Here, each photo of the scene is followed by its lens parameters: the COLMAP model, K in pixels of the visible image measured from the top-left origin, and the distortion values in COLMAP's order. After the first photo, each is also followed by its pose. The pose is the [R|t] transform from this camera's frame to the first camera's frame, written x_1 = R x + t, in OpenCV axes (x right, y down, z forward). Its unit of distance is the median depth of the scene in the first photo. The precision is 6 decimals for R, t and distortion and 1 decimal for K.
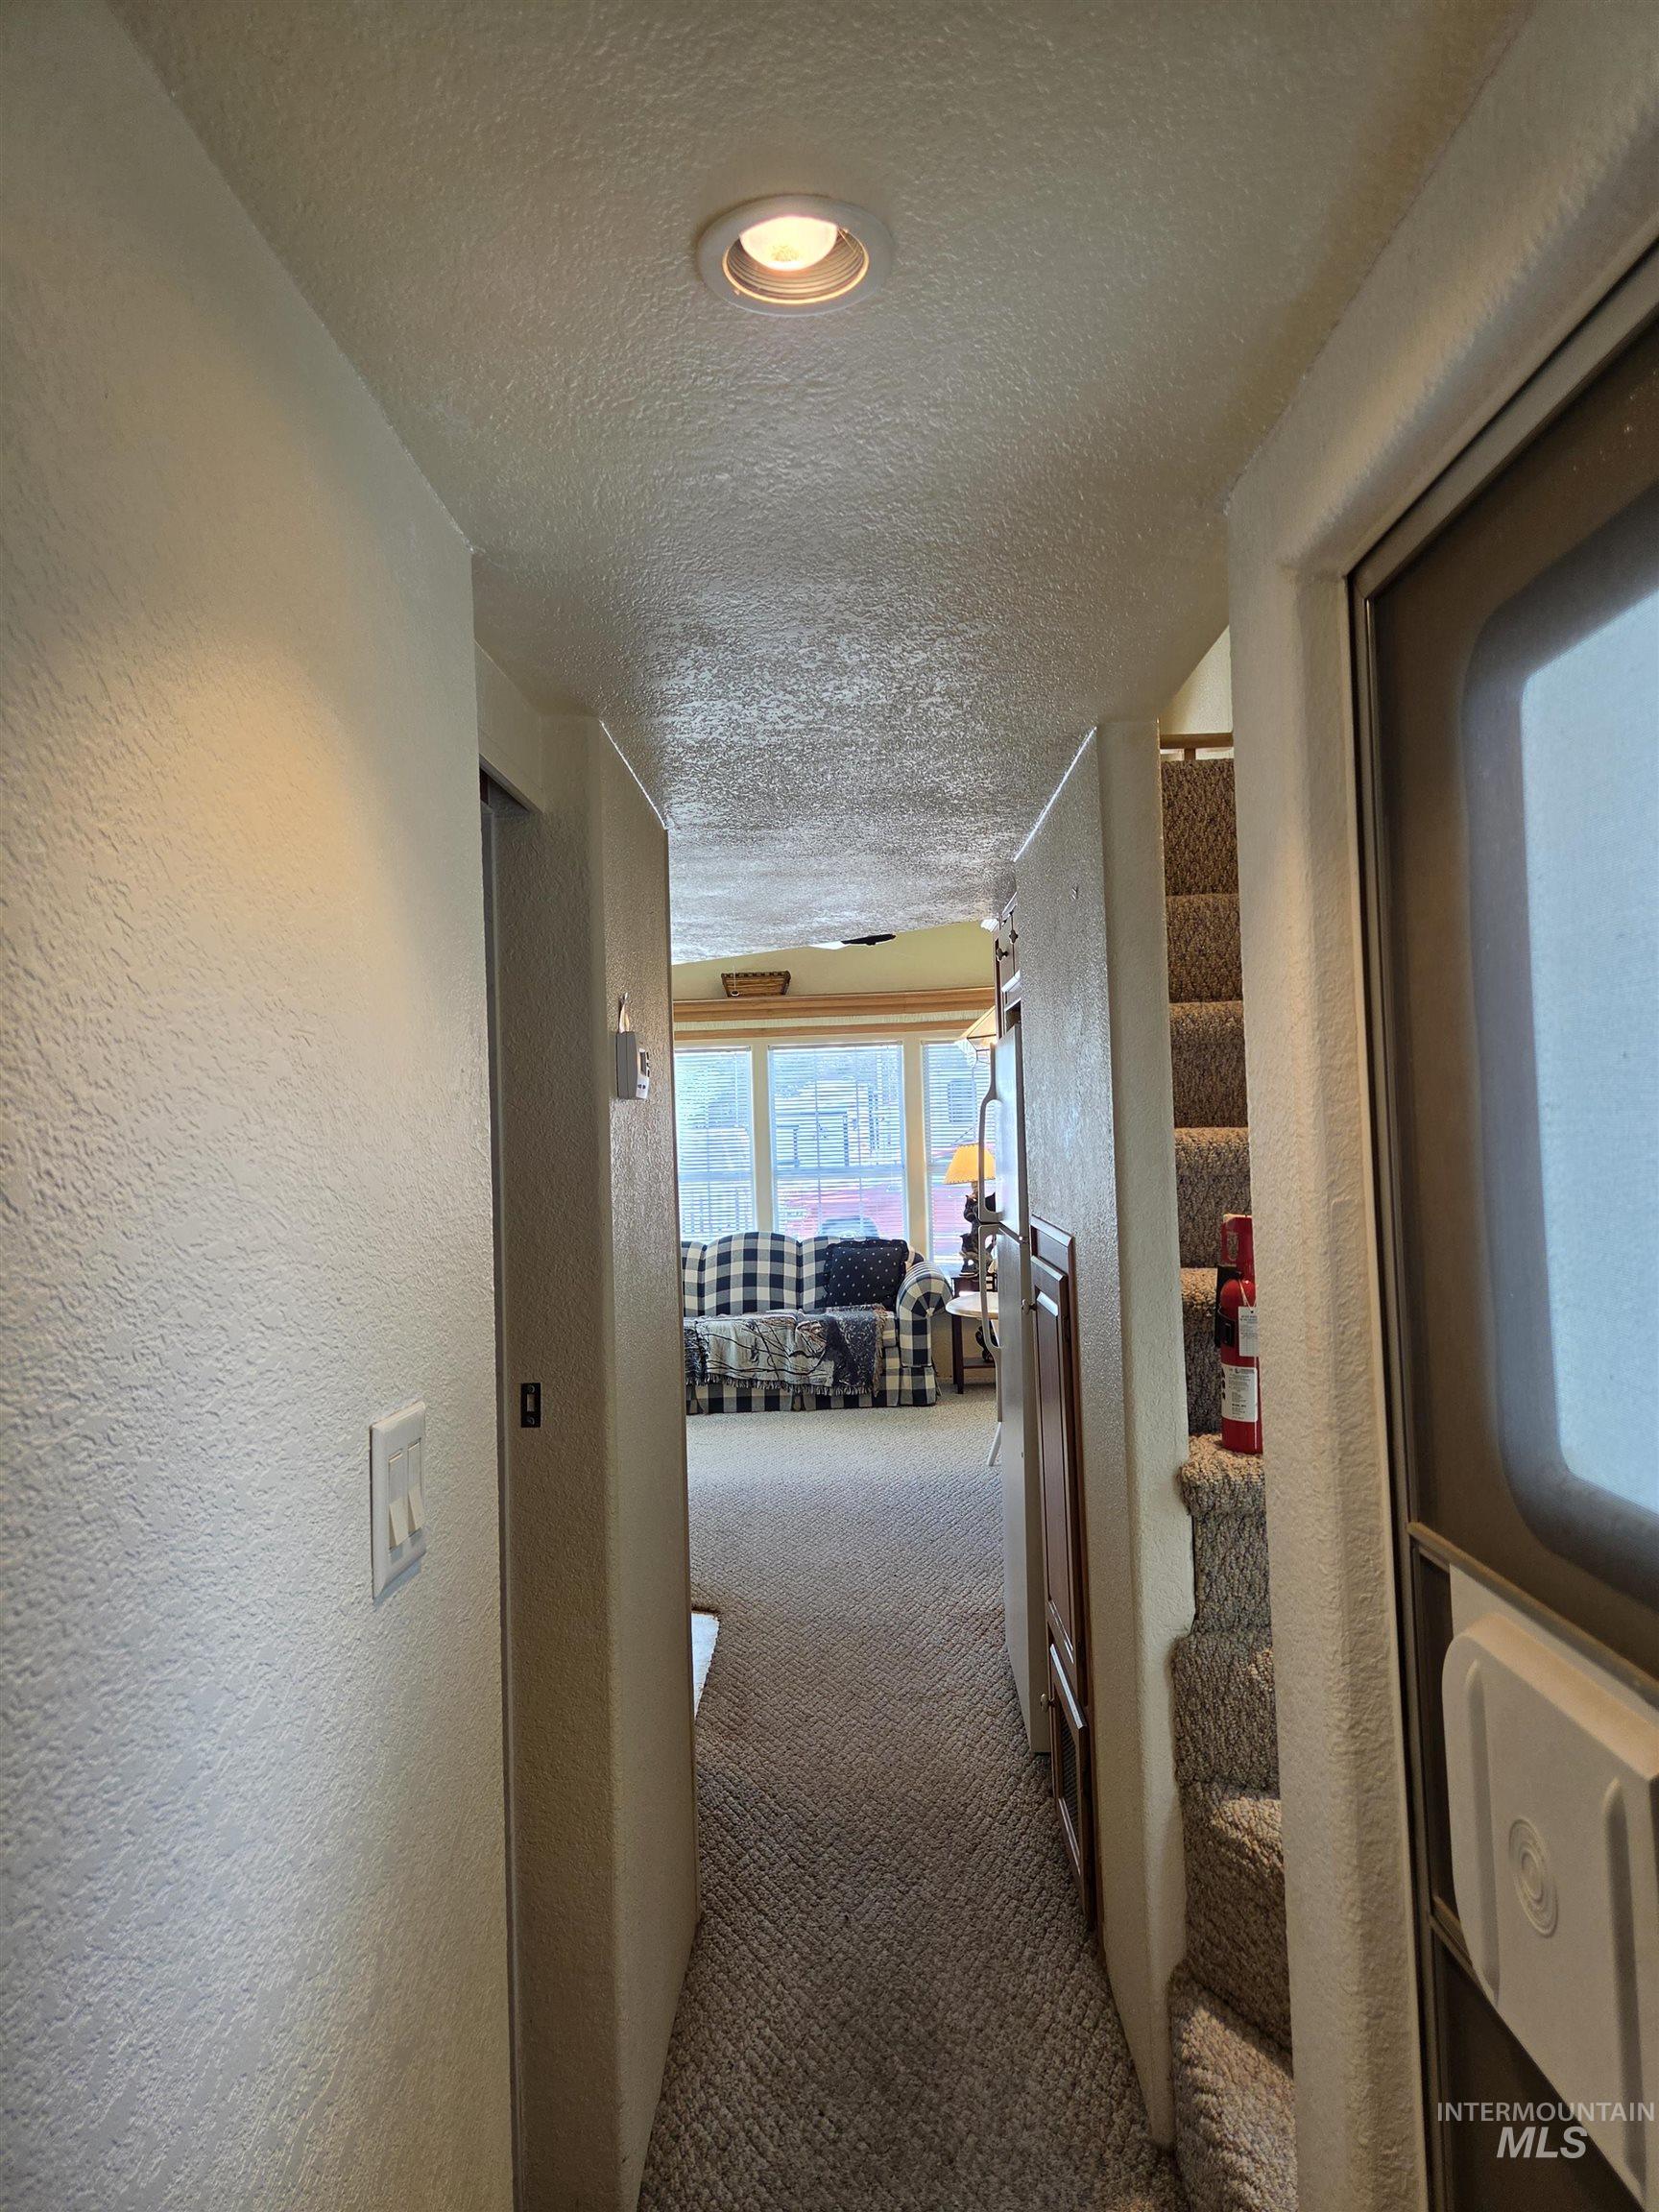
lens RADIAL K [[1472.2, 0, 858.0], [0, 1472.2, 1053.7], [0, 0, 1]] dist [0.063062, -0.051670]
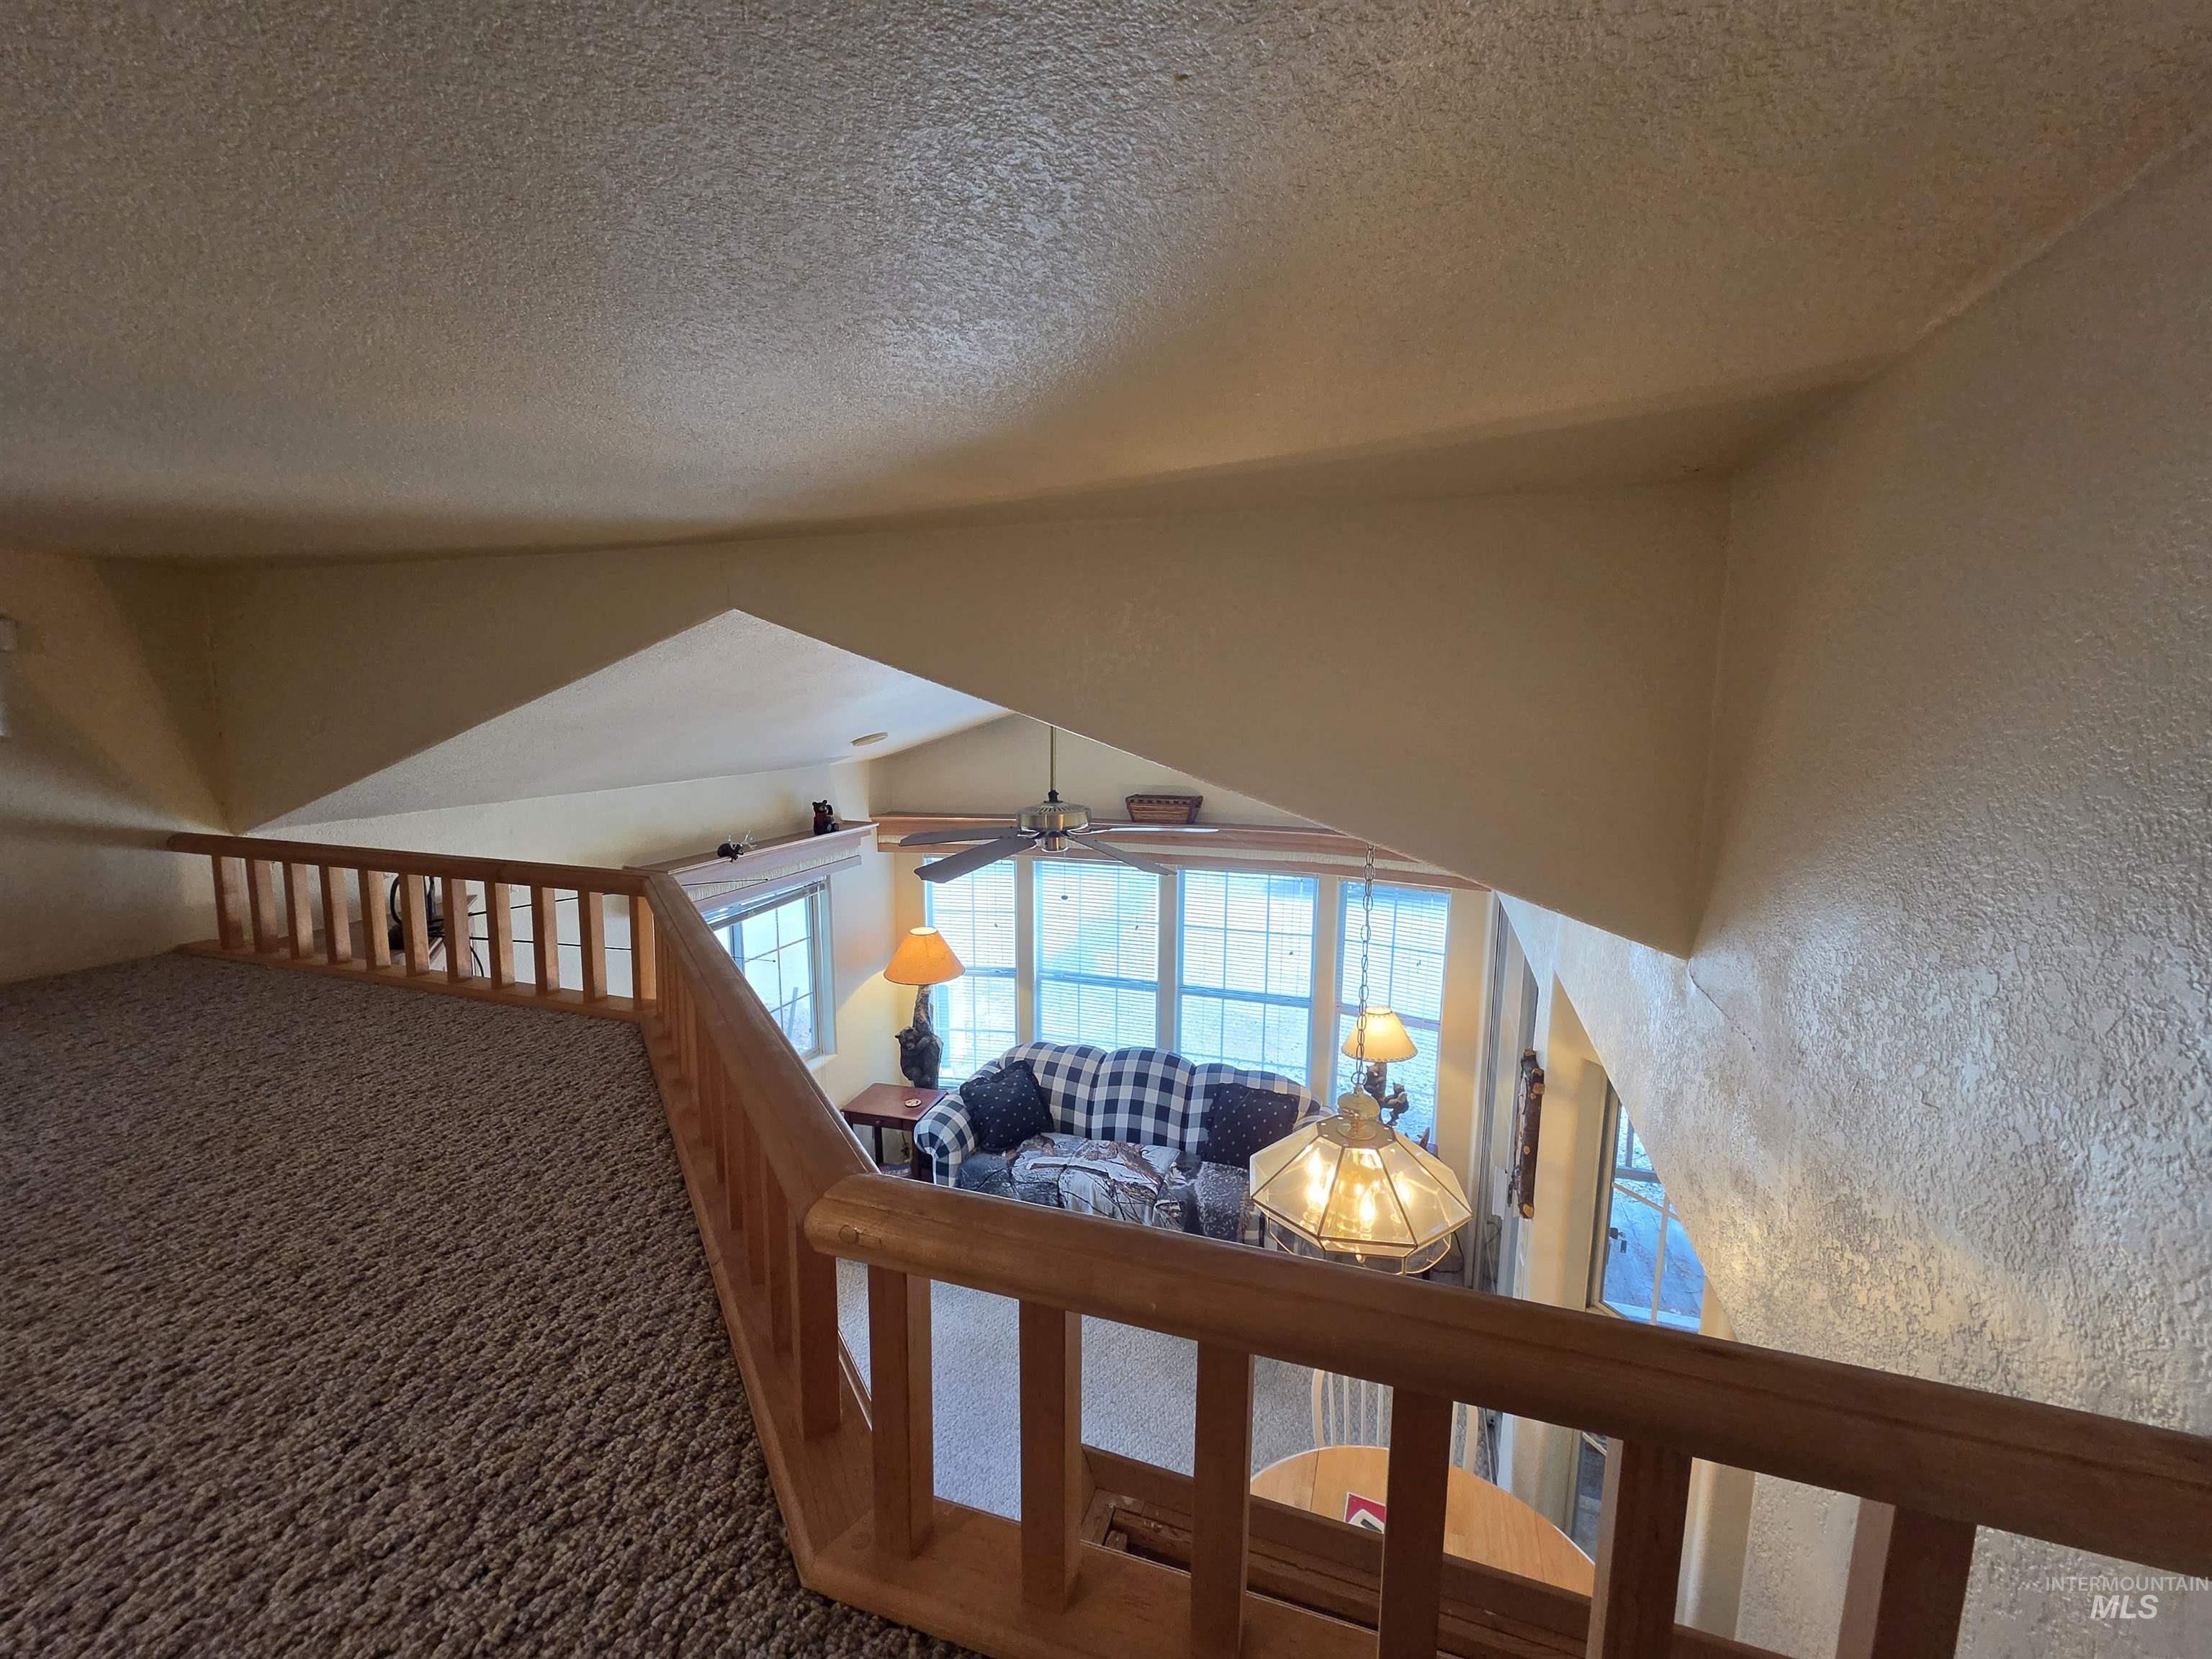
lens RADIAL K [[902.4, 0, 1093.3], [0, 902.4, 840.1], [0, 0, 1]] dist [0.000511, 0.000150]
pose [[0.943744, 0.086607, -0.319134, 0.085374], [-0.020142, 0.978357, 0.205943, -0.162316], [0.330063, -0.187930, 0.925063, 0.491474]]
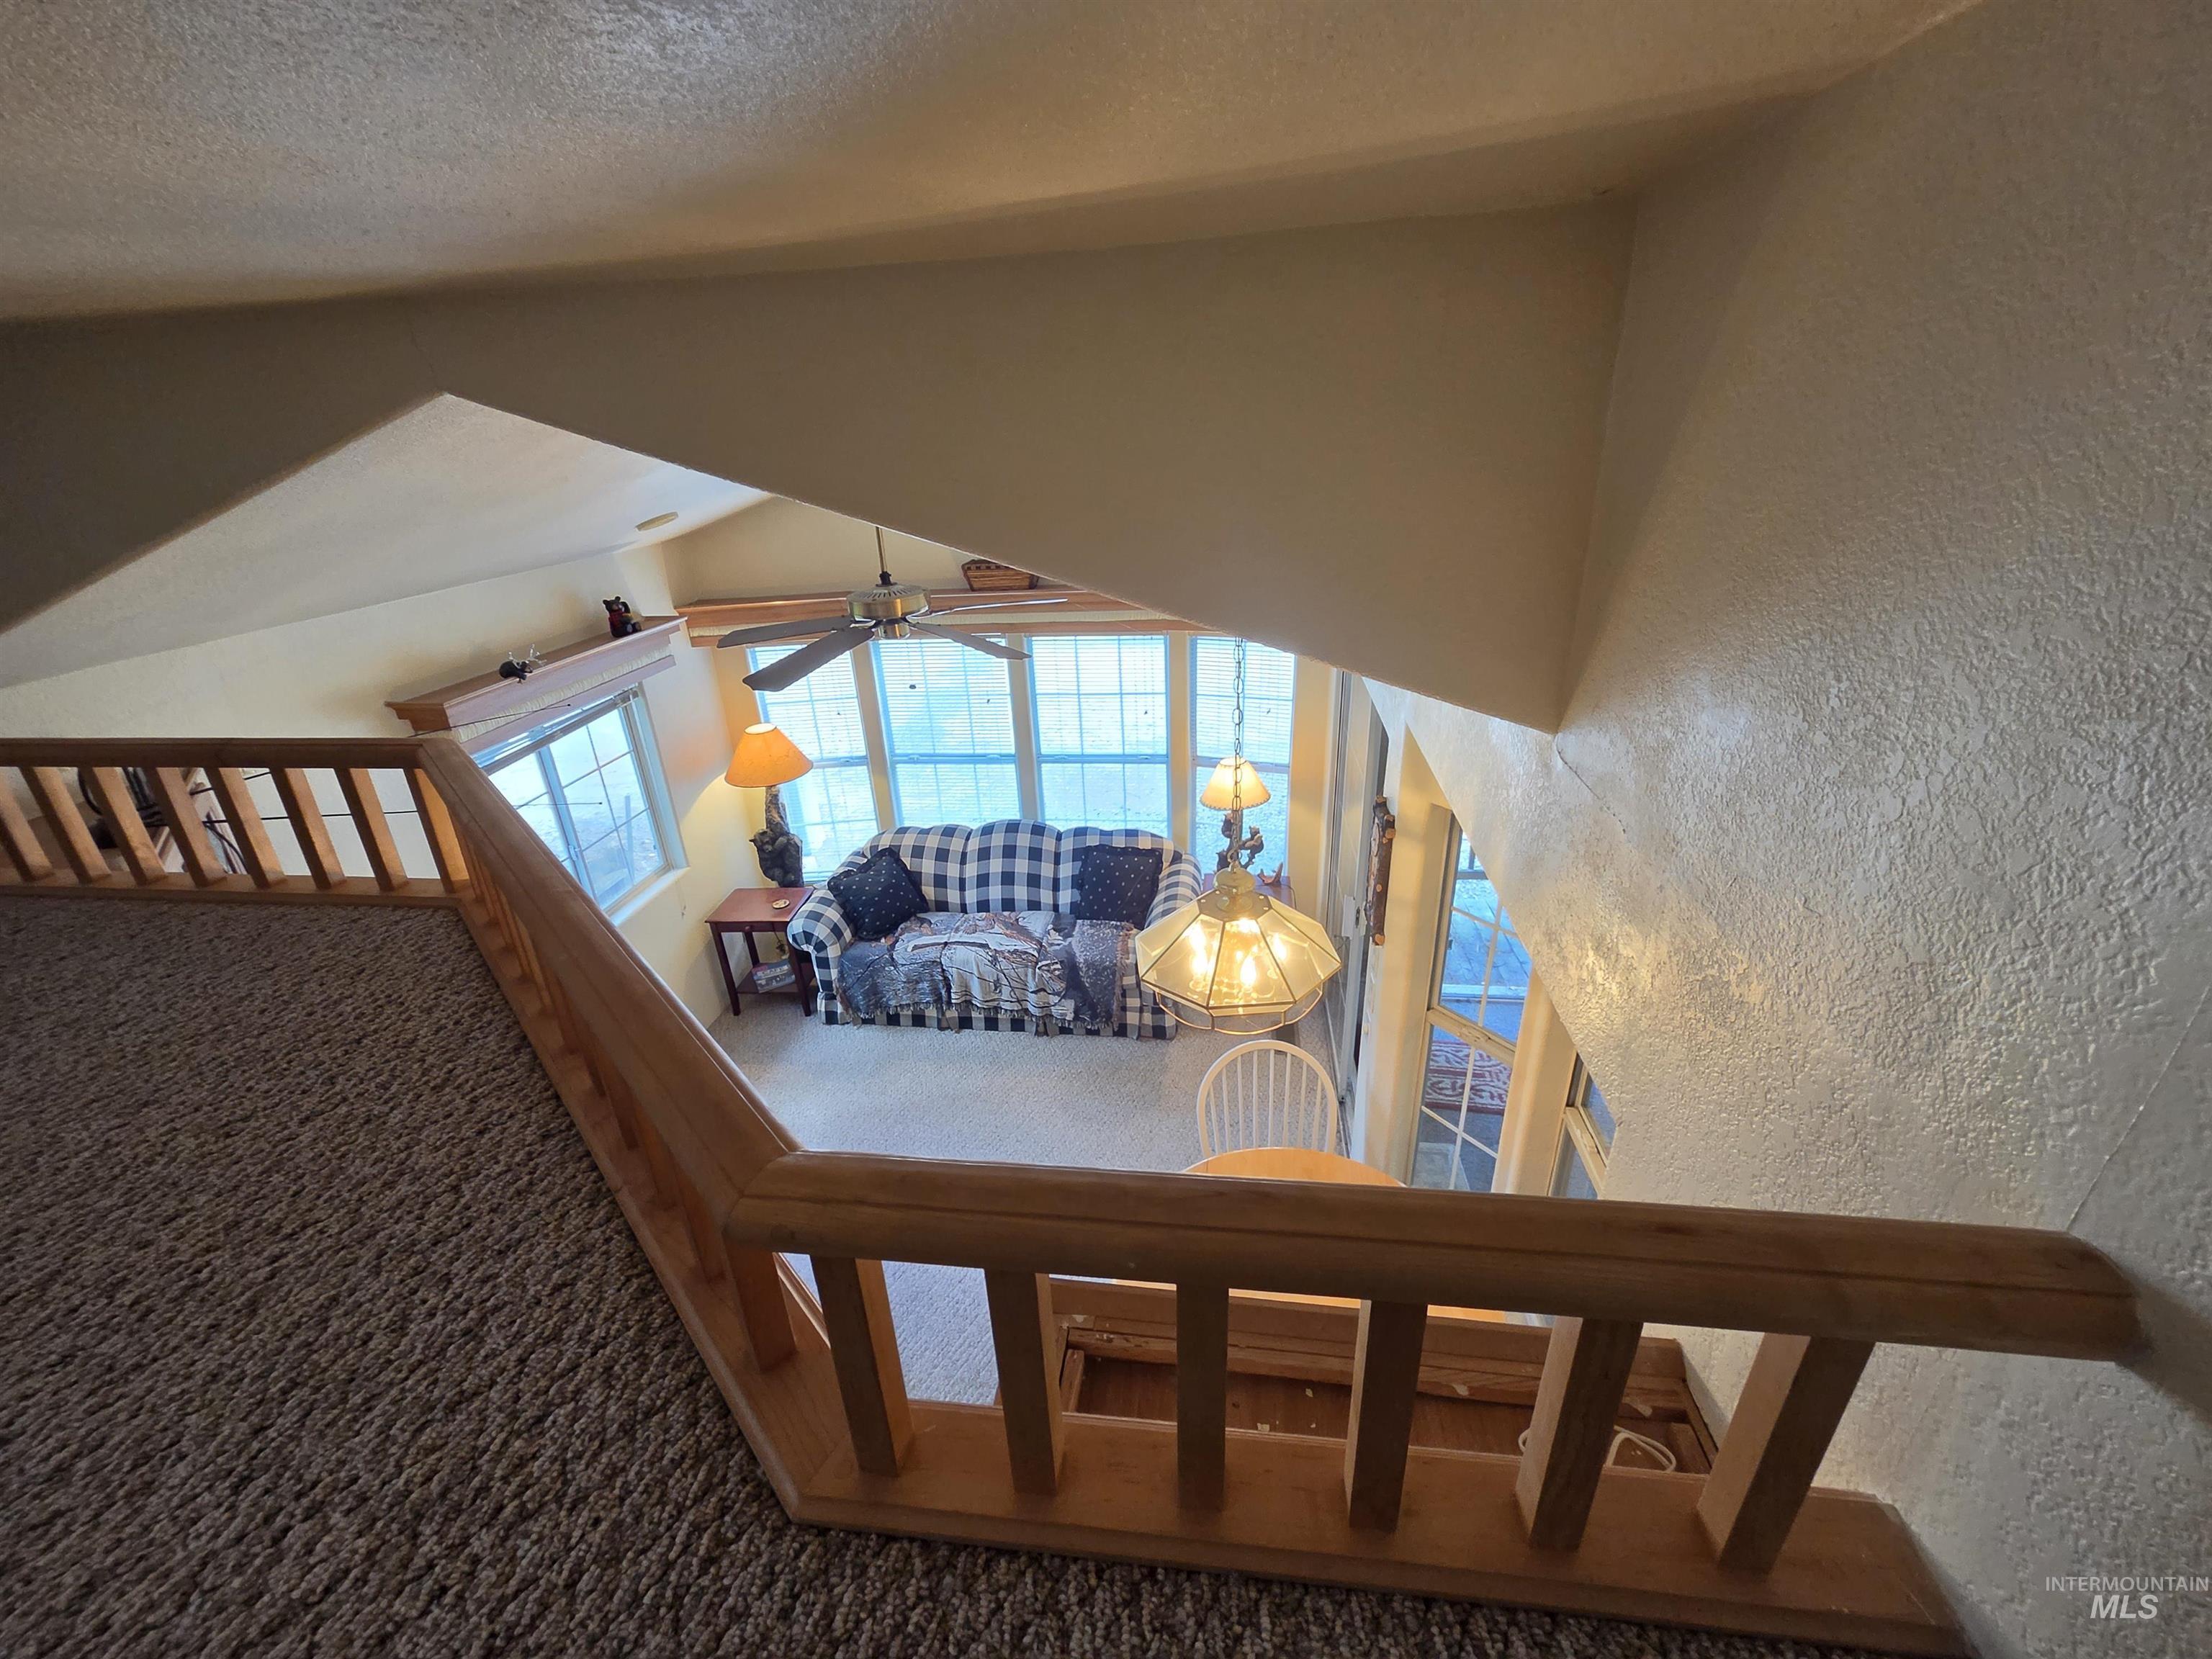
lens RADIAL K [[902.4, 0, 1094.7], [0, 902.4, 831.4], [0, 0, 1]] dist [0.000511, 0.000150]
pose [[0.989958, 0.045054, -0.133992, 0.074282], [0.021239, 0.889692, 0.456067, -0.172921], [0.139759, -0.454333, 0.879800, 0.507854]]
